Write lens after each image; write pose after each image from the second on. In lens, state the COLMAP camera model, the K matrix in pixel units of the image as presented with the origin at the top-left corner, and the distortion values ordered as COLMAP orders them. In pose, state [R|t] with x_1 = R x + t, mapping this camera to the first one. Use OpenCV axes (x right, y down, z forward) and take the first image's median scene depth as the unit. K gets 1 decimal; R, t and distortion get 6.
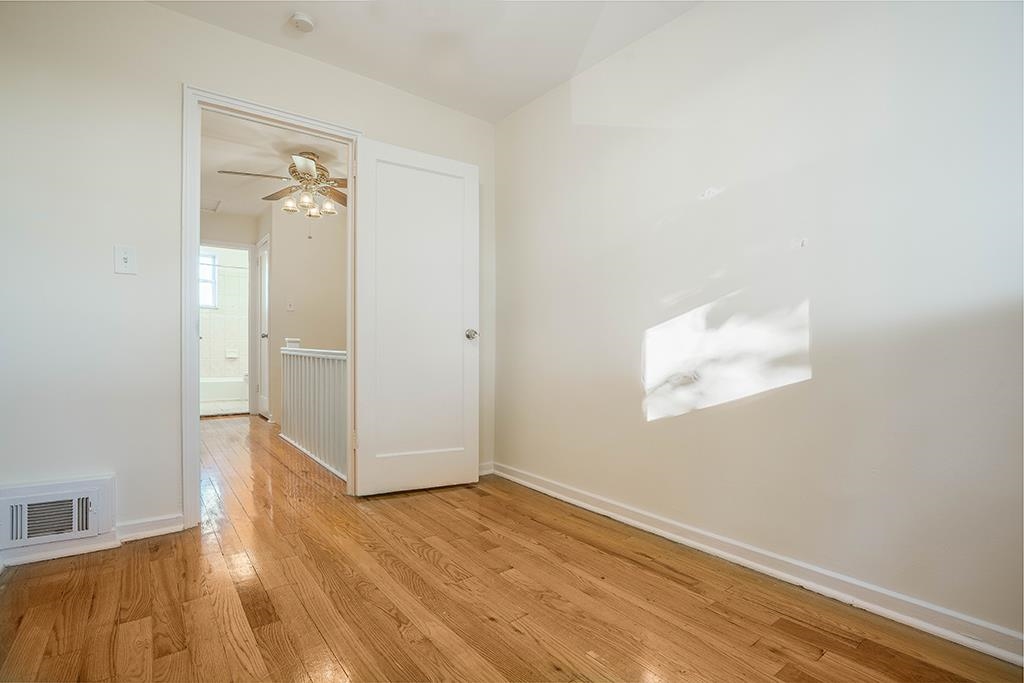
lens RADIAL K [[486.7, 0, 512.0], [0, 486.7, 341.5], [0, 0, 1]] dist [0.002781, 0.000214]
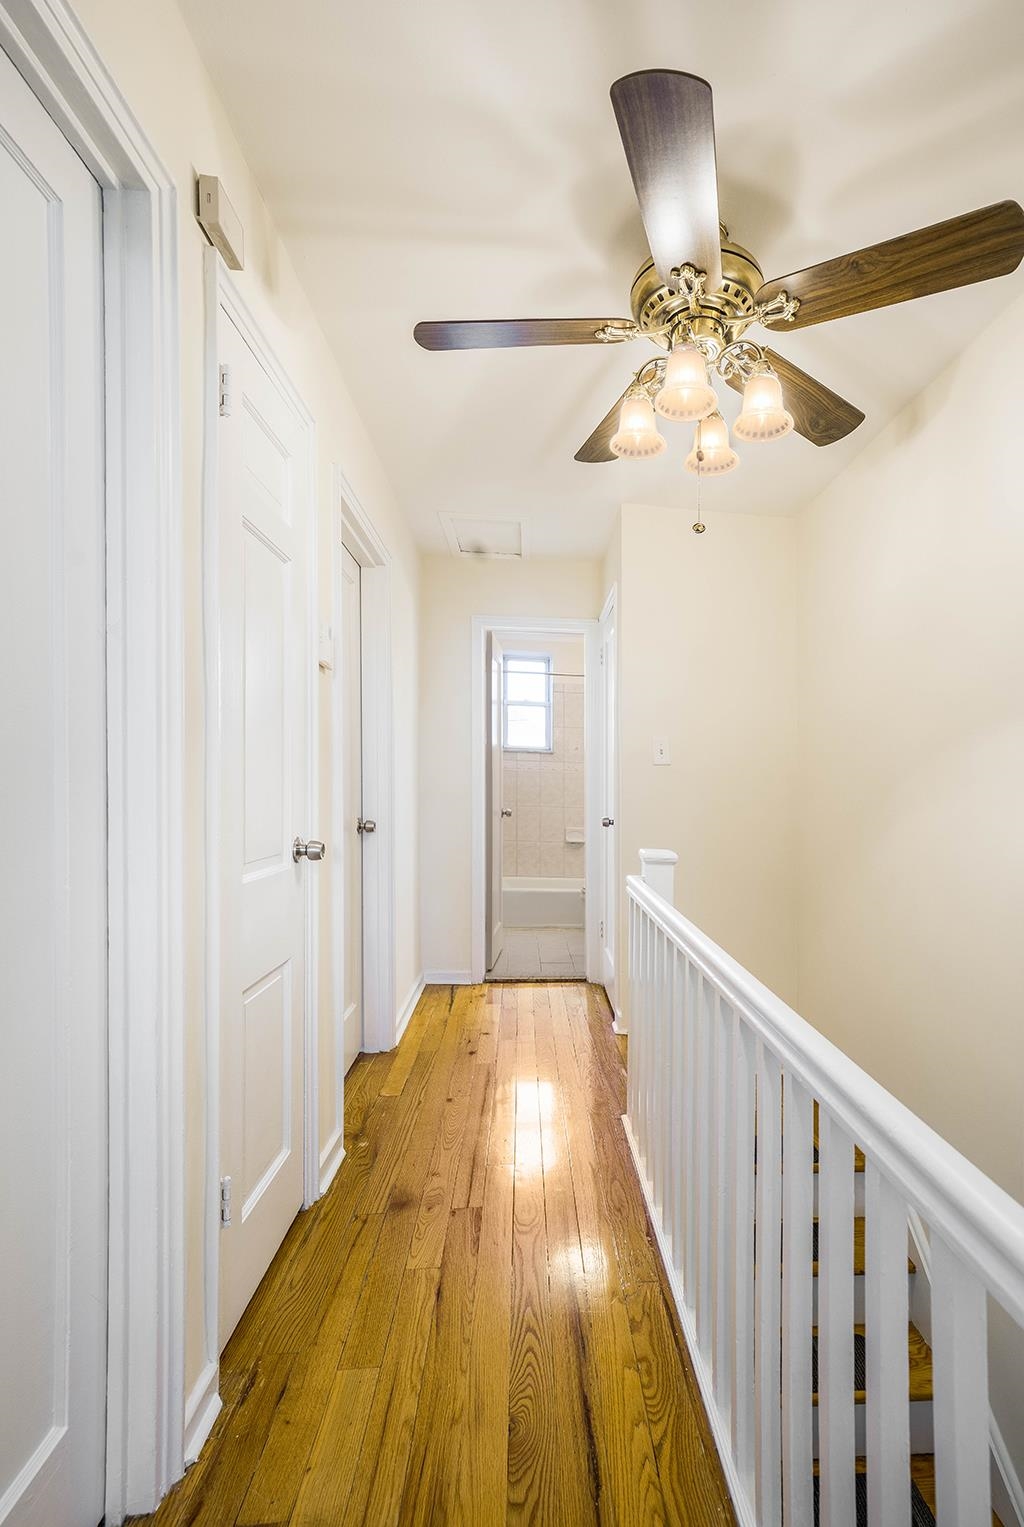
lens RADIAL K [[725.7, 0, 512.0], [0, 725.7, 763.5], [0, 0, 1]] dist [0.002781, 0.000214]
pose [[0.783503, -0.012494, -0.621263, -0.161218], [-0.002405, 0.999729, -0.023139, -0.044369], [0.621384, 0.019624, 0.783261, 0.406946]]
